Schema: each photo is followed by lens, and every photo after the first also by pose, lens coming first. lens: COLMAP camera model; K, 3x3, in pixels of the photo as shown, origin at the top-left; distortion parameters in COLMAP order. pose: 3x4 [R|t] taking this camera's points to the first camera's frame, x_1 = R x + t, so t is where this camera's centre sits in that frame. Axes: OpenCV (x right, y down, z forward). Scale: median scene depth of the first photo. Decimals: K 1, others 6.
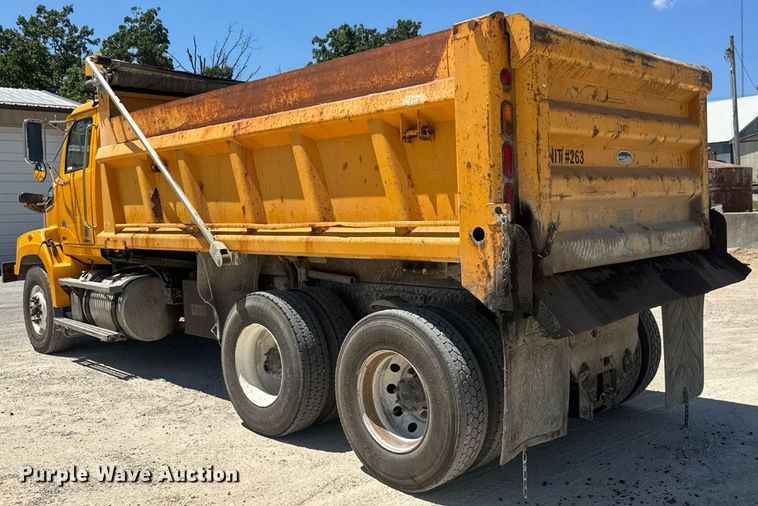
lens RADIAL K [[740.7, 0, 379.0], [0, 740.7, 253.0], [0, 0, 1]] dist [0.072455, -0.002417]
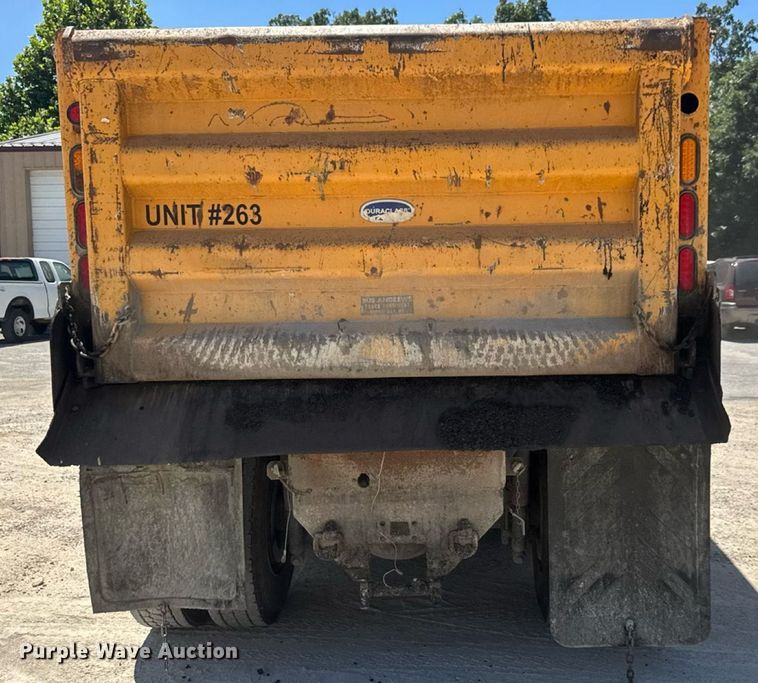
lens RADIAL K [[900.9, 0, 380.7], [0, 900.9, 373.3], [0, 0, 1]] dist [0.172608, -0.557470]
pose [[0.677441, 0.106150, -0.727878, 0.971094], [-0.054612, 0.994060, 0.094141, -0.070592], [0.733547, -0.024024, 0.679214, 0.532649]]
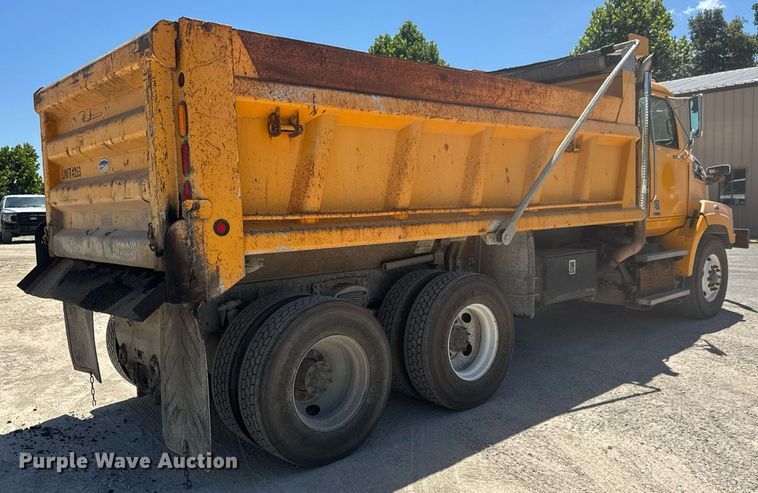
lens RADIAL K [[627.6, 0, 379.0], [0, 627.6, 246.5], [0, 0, 1]] dist [0.038613, 0.001167]
pose [[-0.066565, 0.106436, -0.992089, 1.332319], [-0.023634, 0.993847, 0.108210, -0.132106], [0.997502, 0.030650, -0.063640, 1.597364]]
